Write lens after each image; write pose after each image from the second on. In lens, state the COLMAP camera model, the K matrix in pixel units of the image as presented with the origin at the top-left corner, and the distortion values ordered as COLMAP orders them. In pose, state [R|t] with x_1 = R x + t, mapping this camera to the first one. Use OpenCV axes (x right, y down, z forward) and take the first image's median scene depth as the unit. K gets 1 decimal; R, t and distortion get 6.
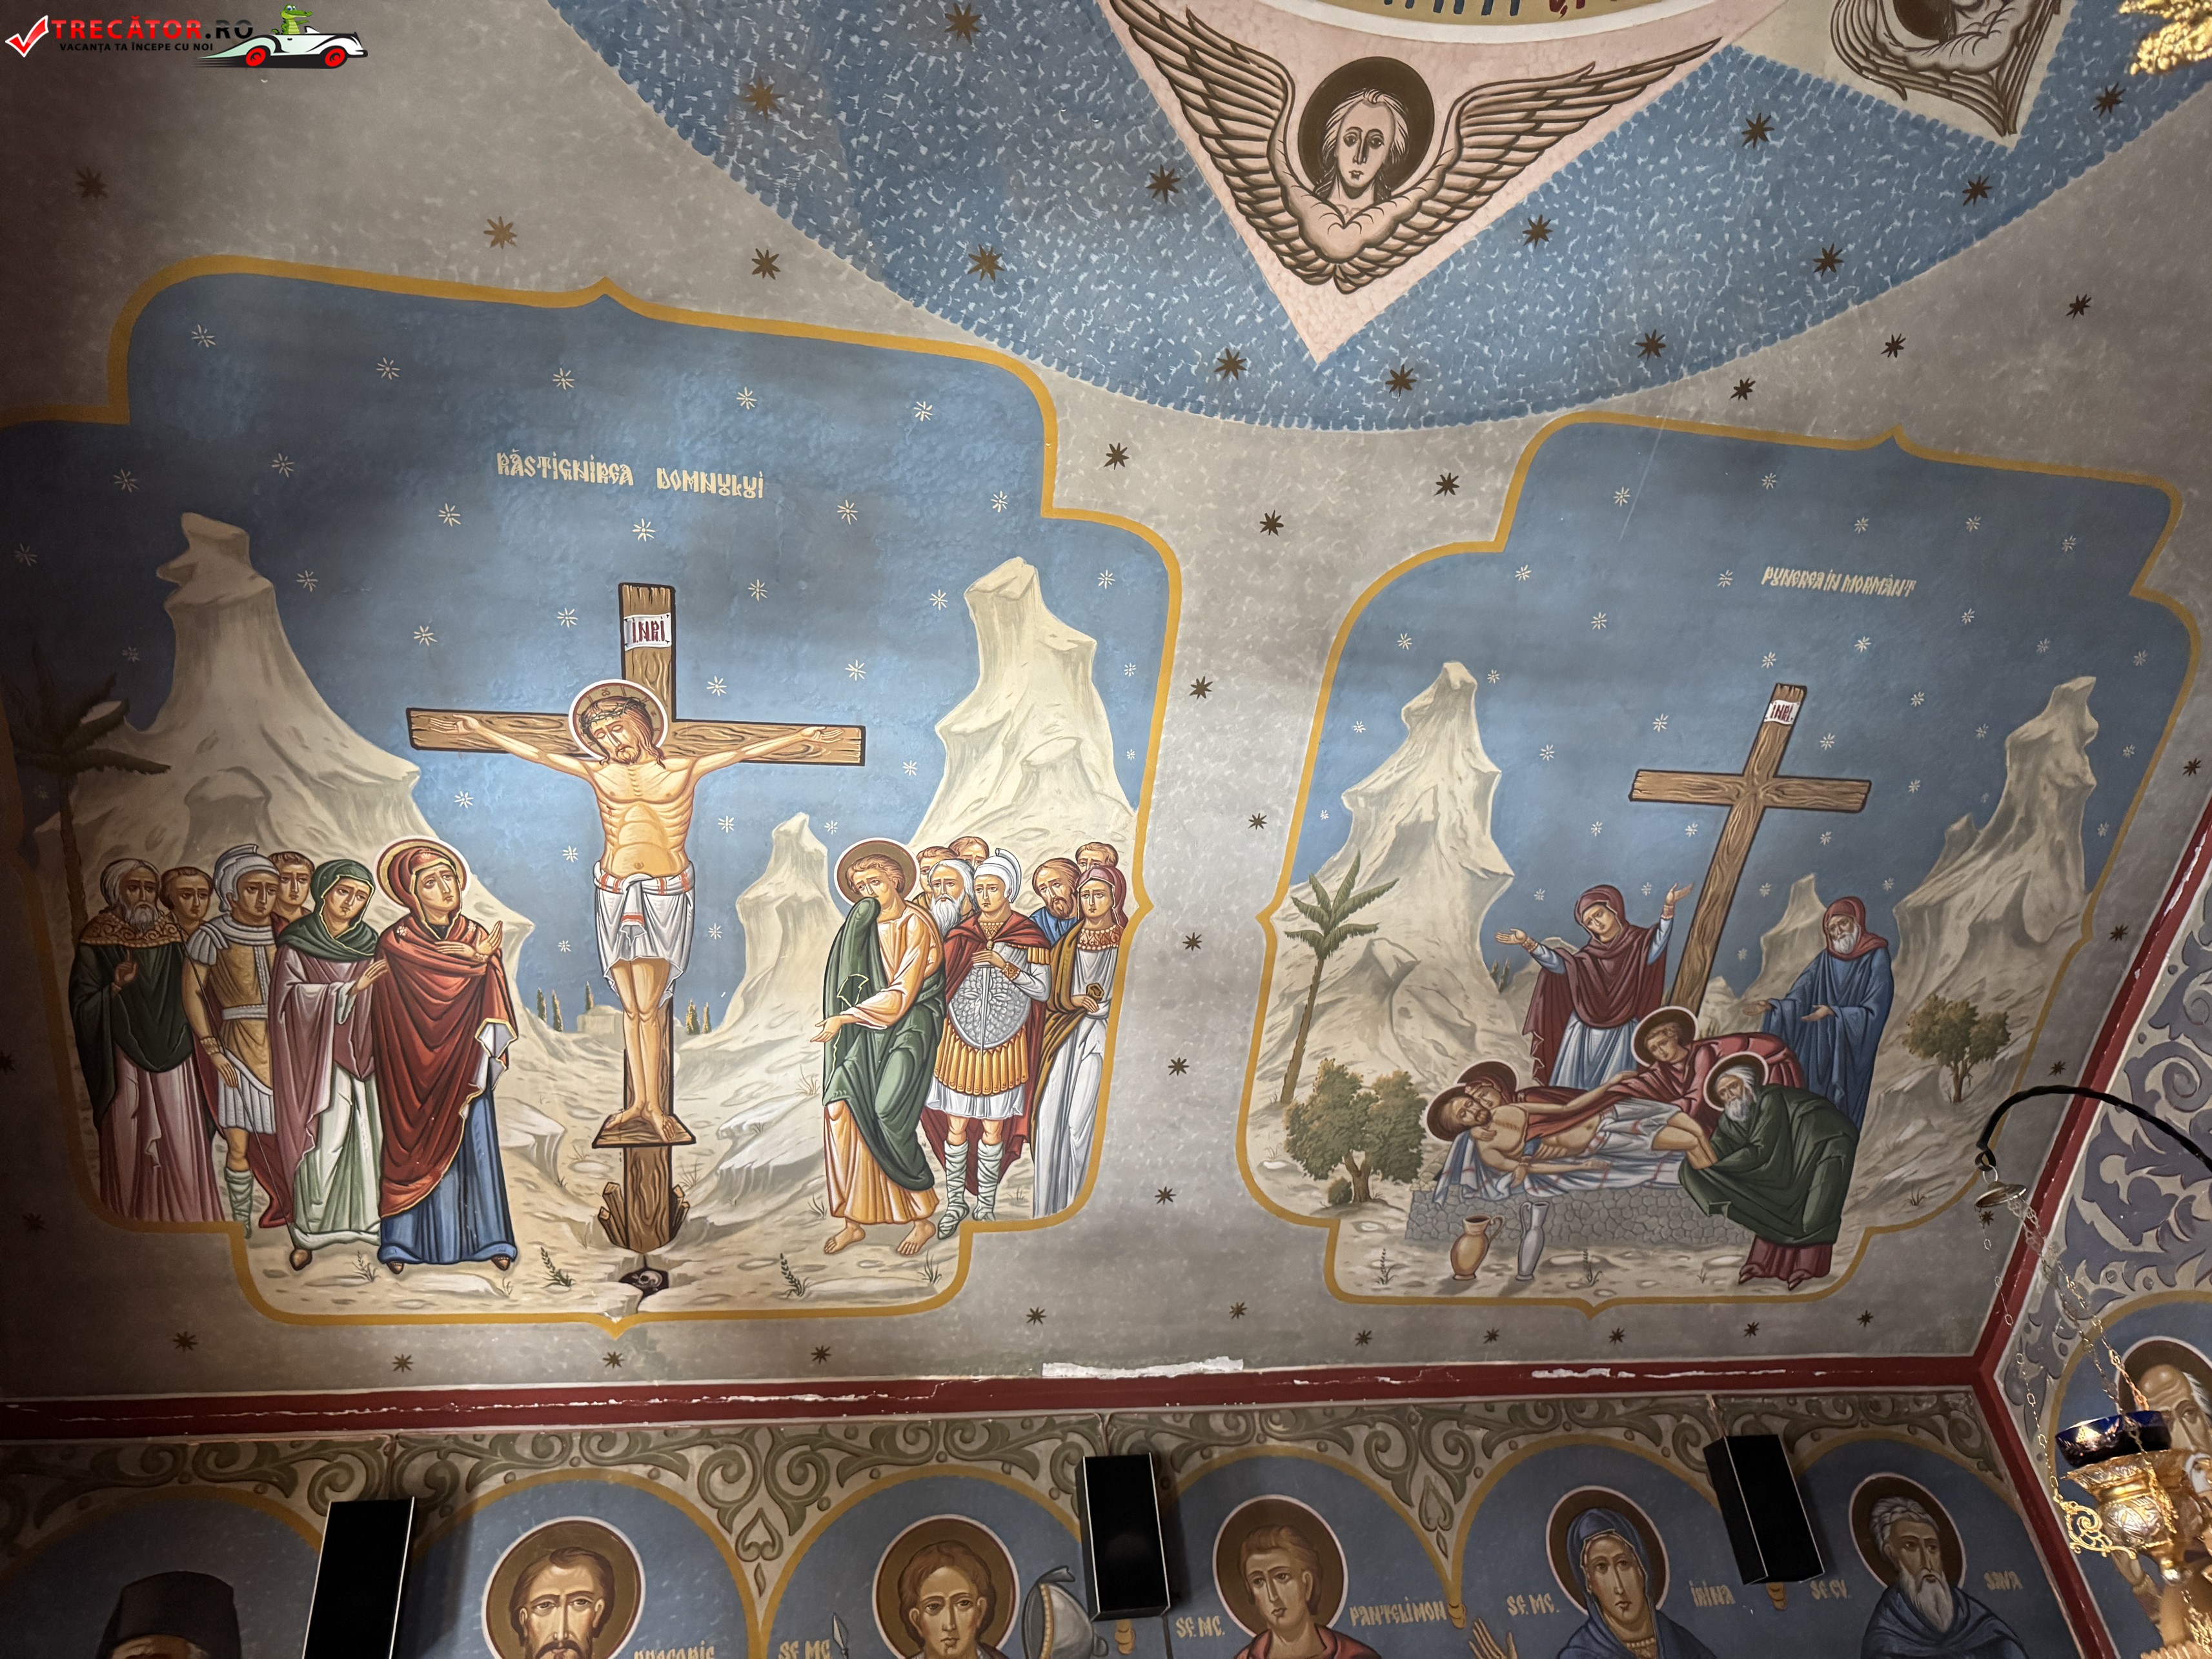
lens RADIAL K [[1527.0, 0, 1094.7], [0, 1527.0, 811.2], [0, 0, 1]] dist [0.086752, -0.115630]
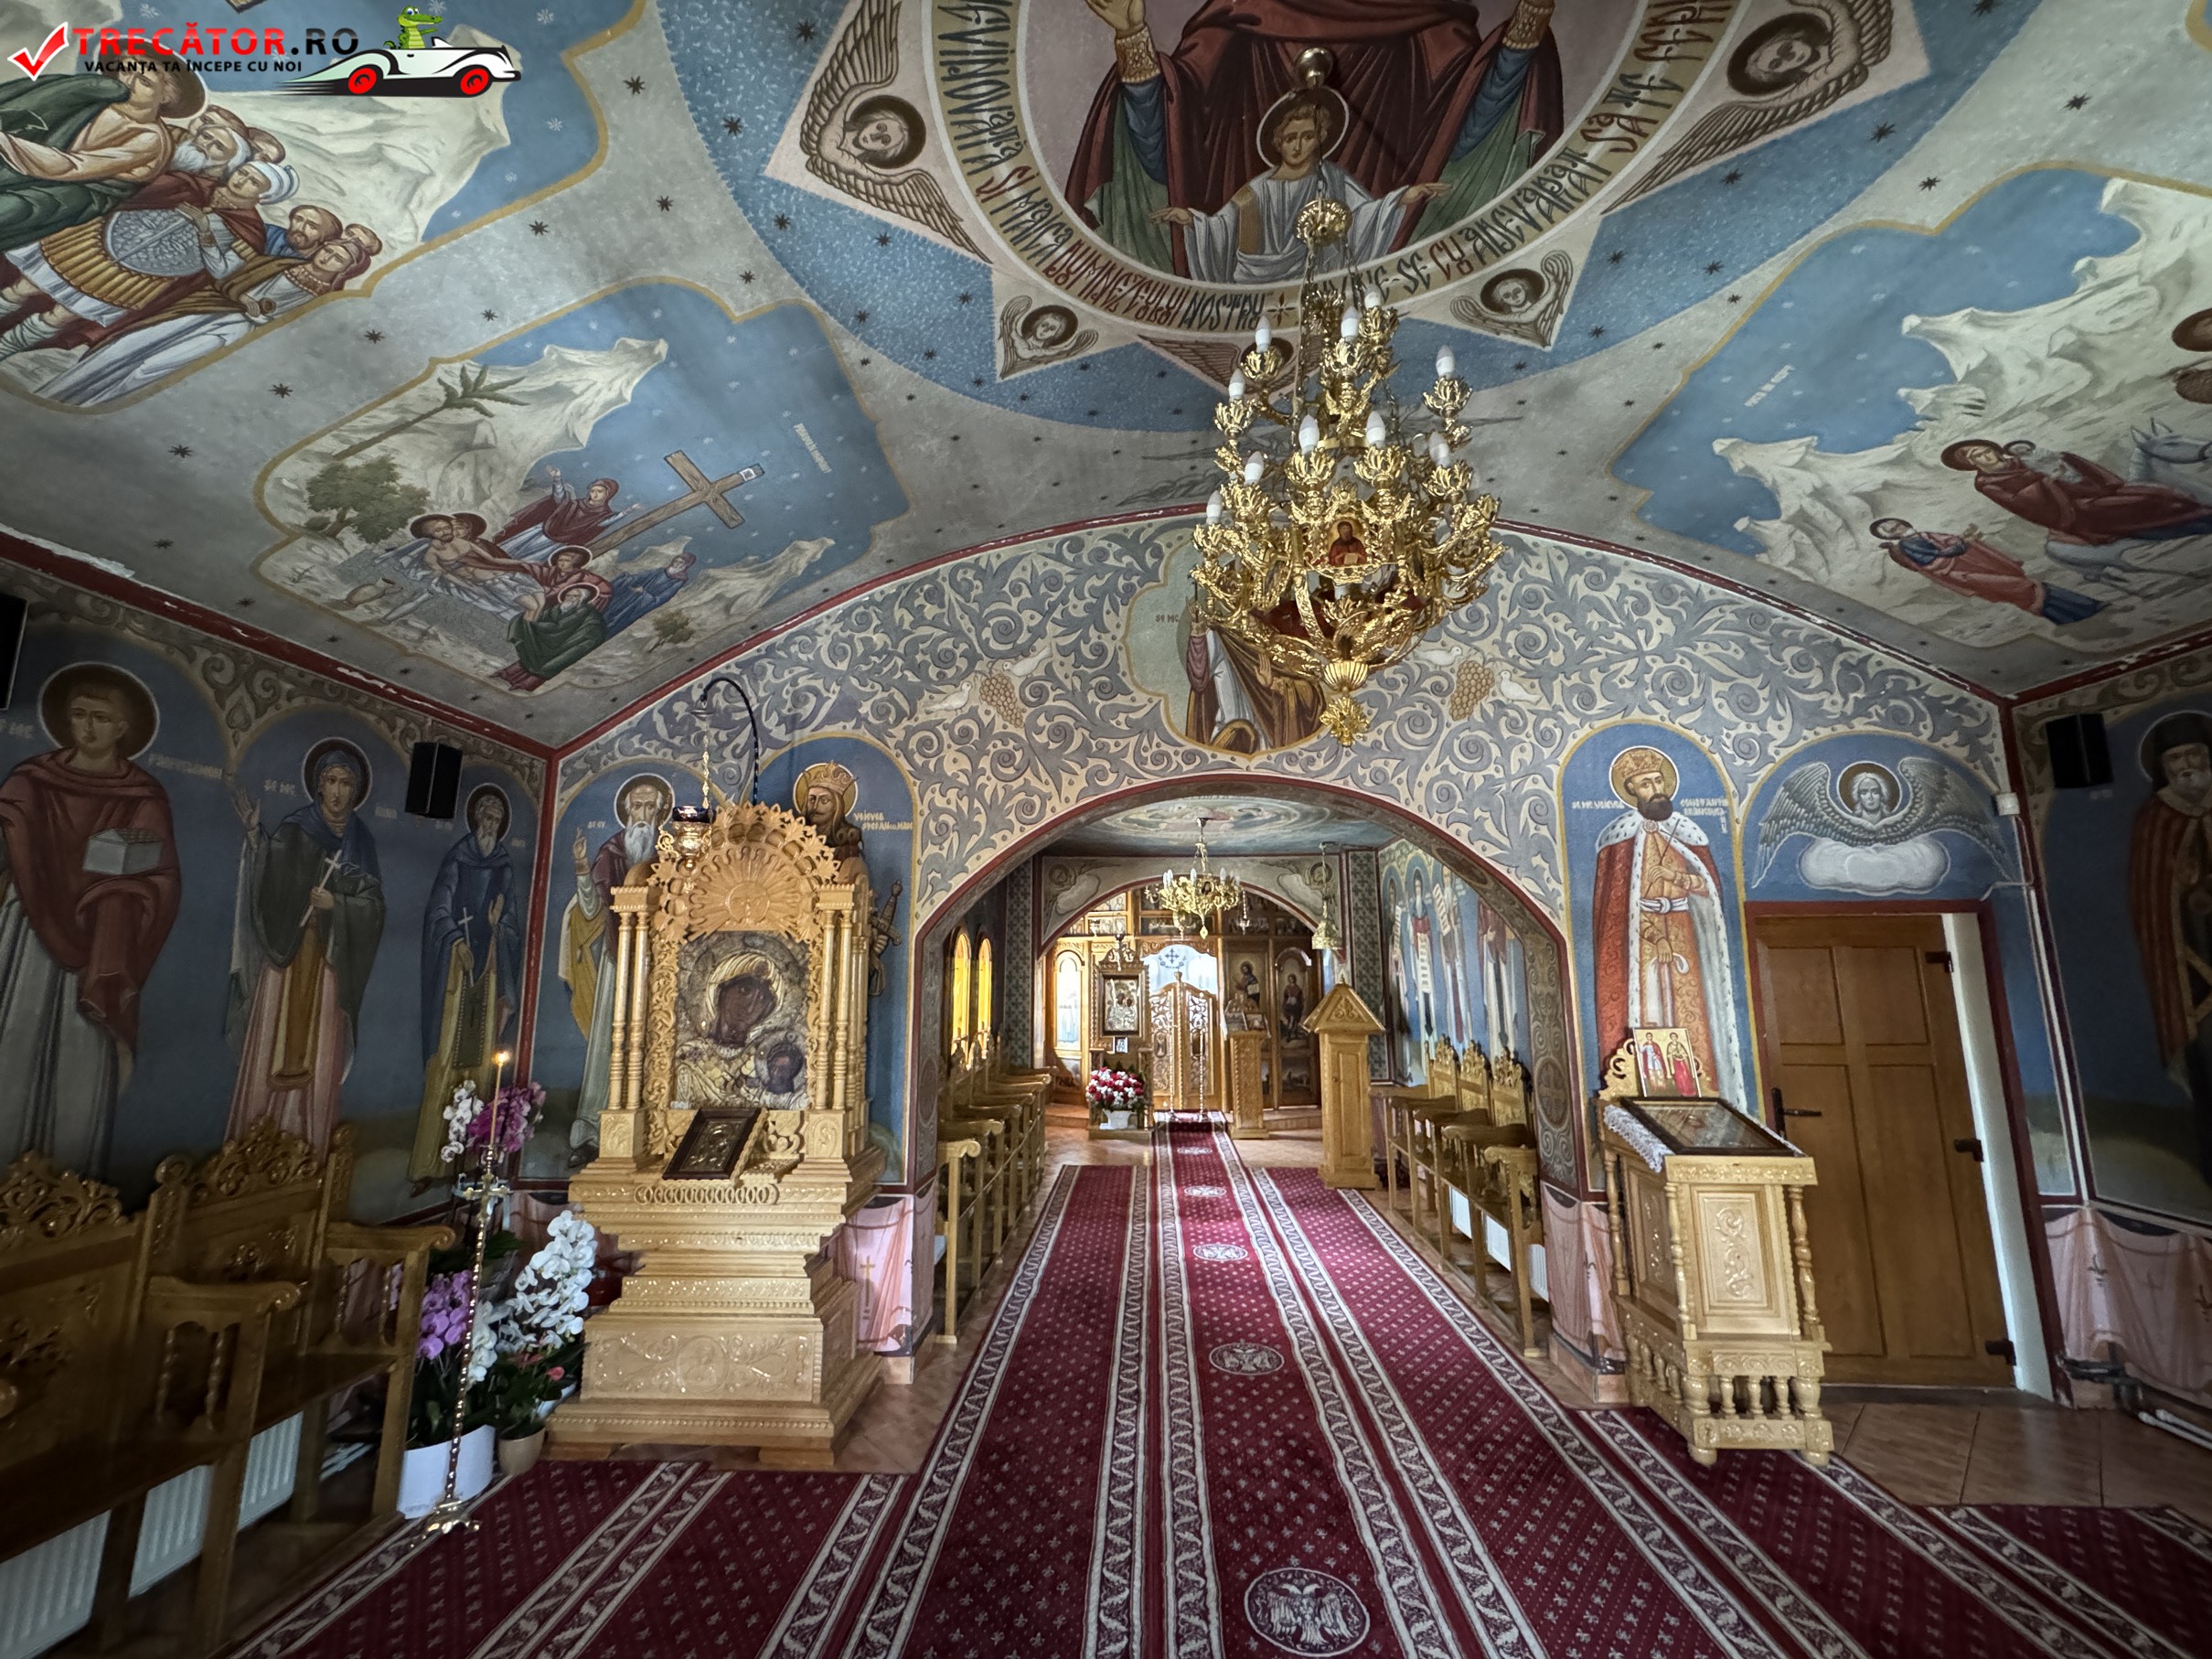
lens RADIAL K [[892.6, 0, 1102.1], [0, 892.6, 821.1], [0, 0, 1]] dist [-0.000006, 0.000904]
pose [[0.246092, 0.258095, 0.934251, -0.377974], [-0.603990, 0.794697, -0.060444, 0.079502], [-0.758047, -0.549404, 0.351455, -0.000664]]
